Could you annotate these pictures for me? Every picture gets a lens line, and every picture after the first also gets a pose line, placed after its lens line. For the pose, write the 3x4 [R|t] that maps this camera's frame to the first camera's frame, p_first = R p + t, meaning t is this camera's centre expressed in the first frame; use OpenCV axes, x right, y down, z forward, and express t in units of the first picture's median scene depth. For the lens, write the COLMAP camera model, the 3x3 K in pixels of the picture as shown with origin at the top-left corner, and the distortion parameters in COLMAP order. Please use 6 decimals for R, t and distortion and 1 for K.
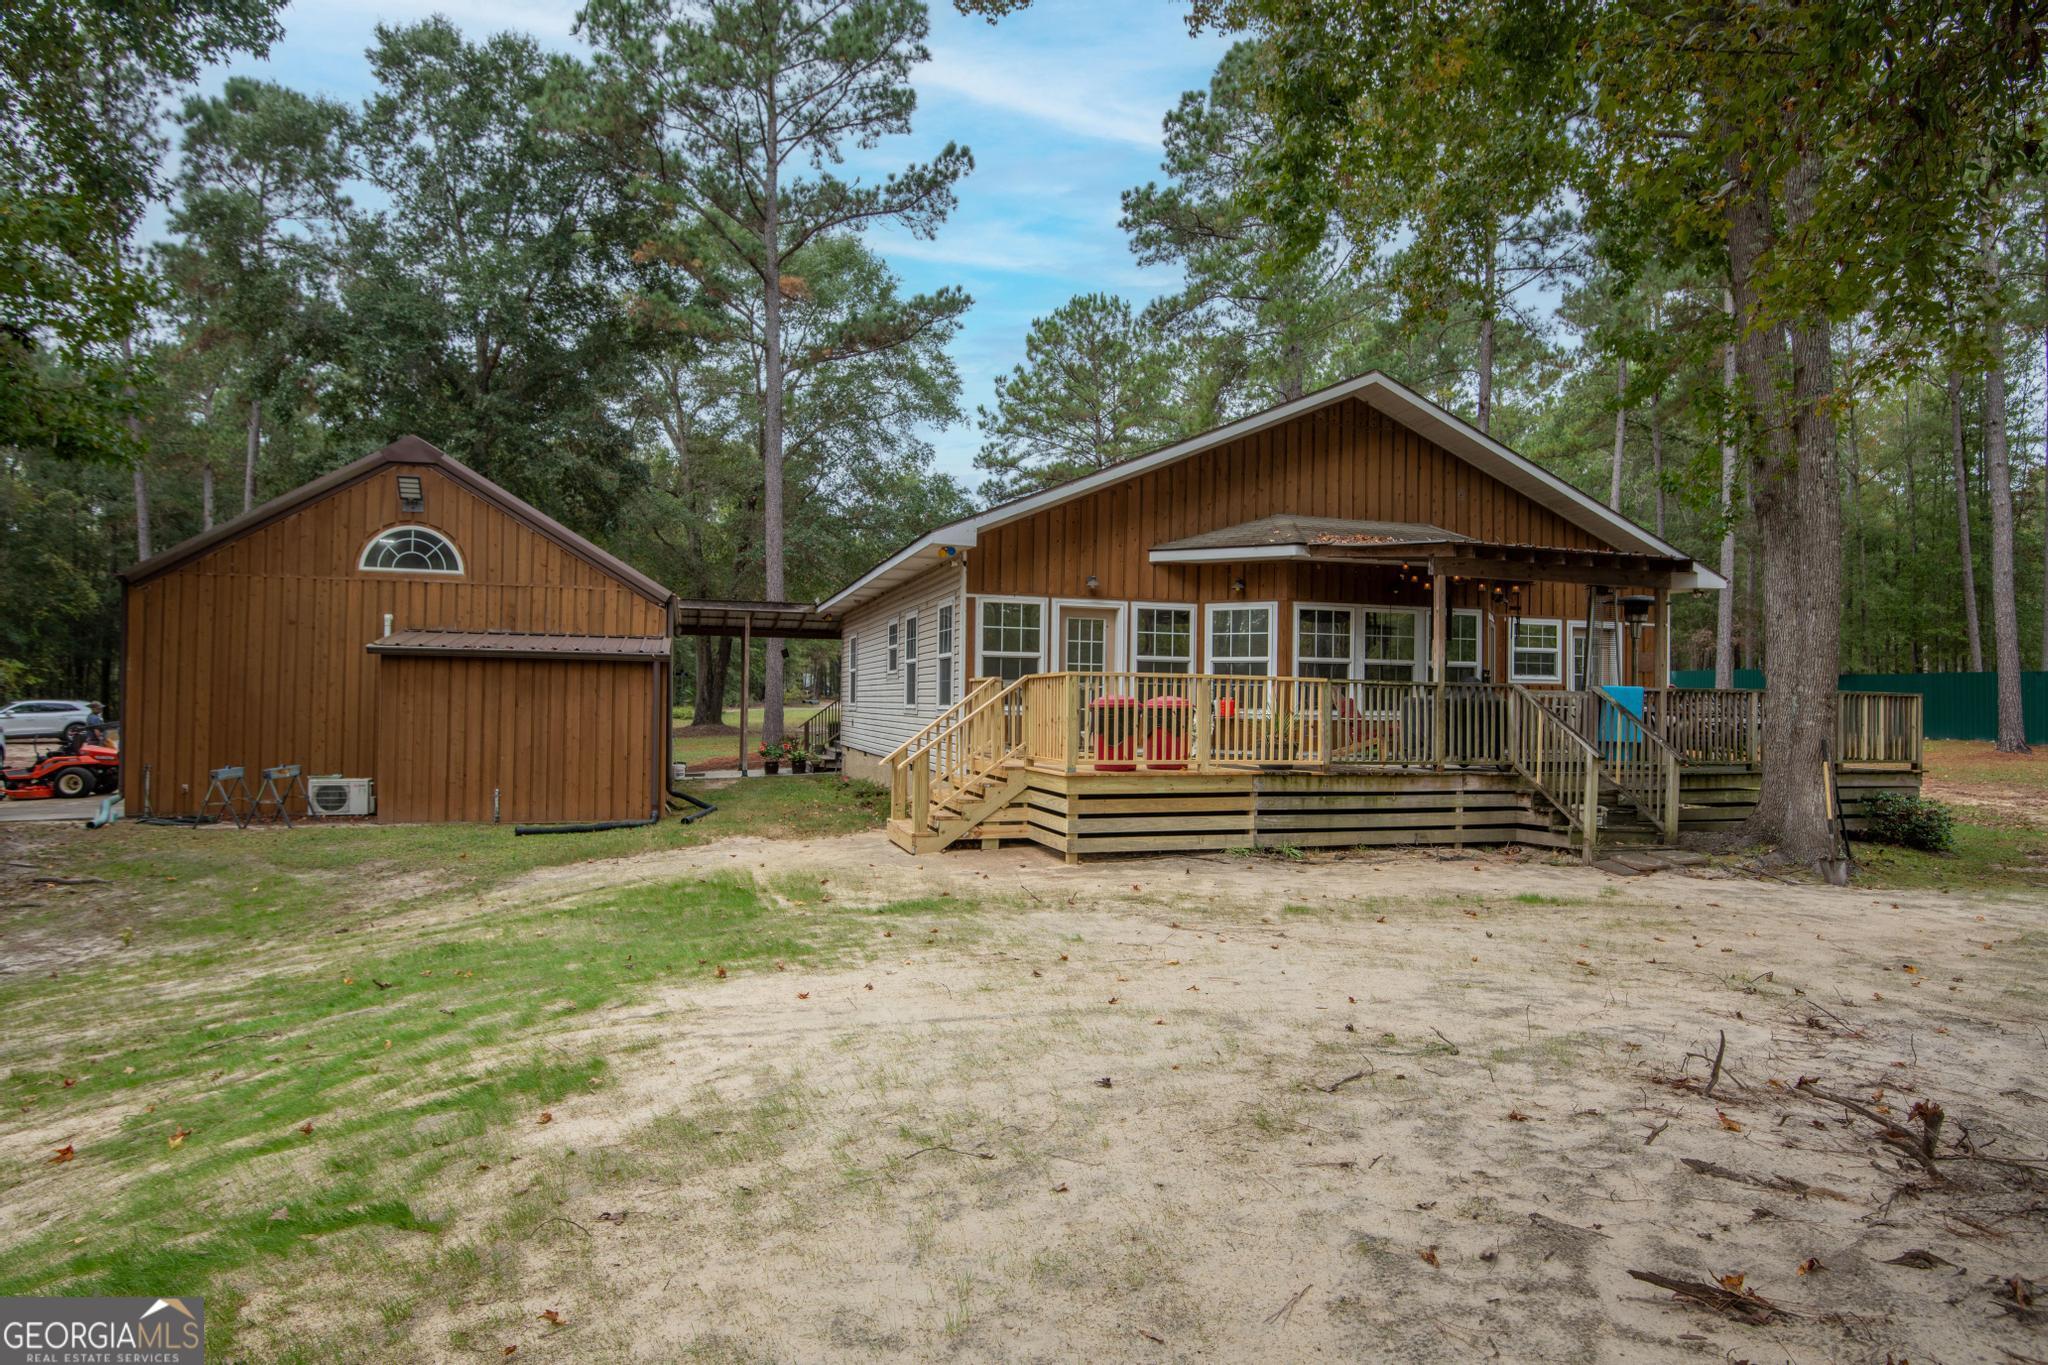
lens RADIAL K [[1016.0, 0, 1024.0], [0, 1016.0, 682.5], [0, 0, 1]] dist [-0.001688, 0.000014]
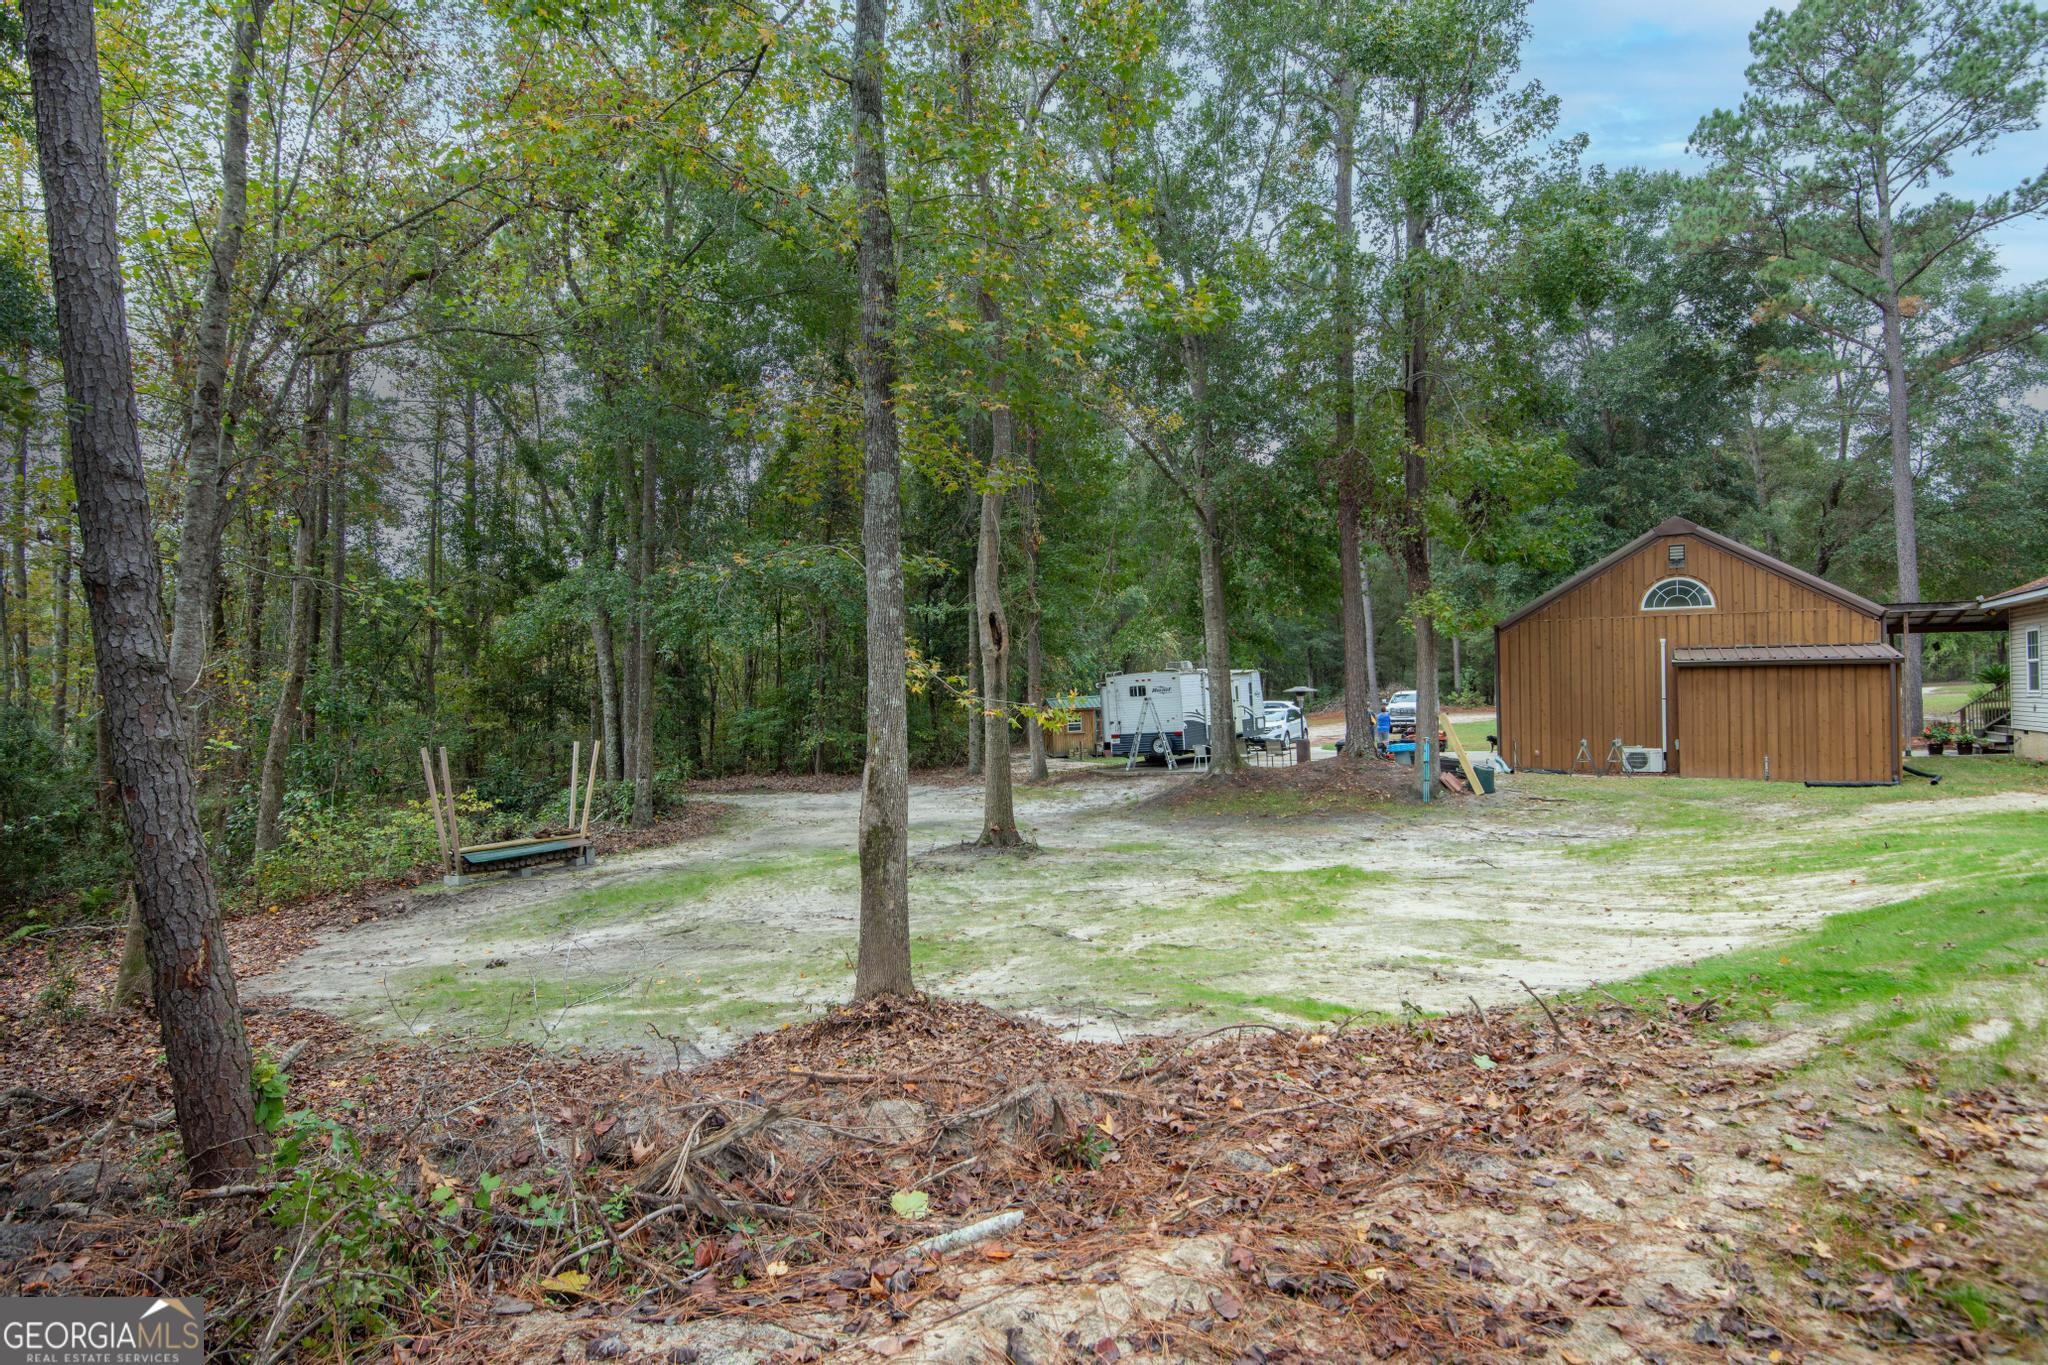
lens RADIAL K [[1055.4, 0, 1024.0], [0, 1055.4, 682.5], [0, 0, 1]] dist [-0.040992, 0.001011]
pose [[0.684834, -0.030329, -0.728068, -0.158381], [0.035336, 0.999340, -0.008392, -0.022956], [0.727842, -0.019979, 0.685454, -0.713680]]
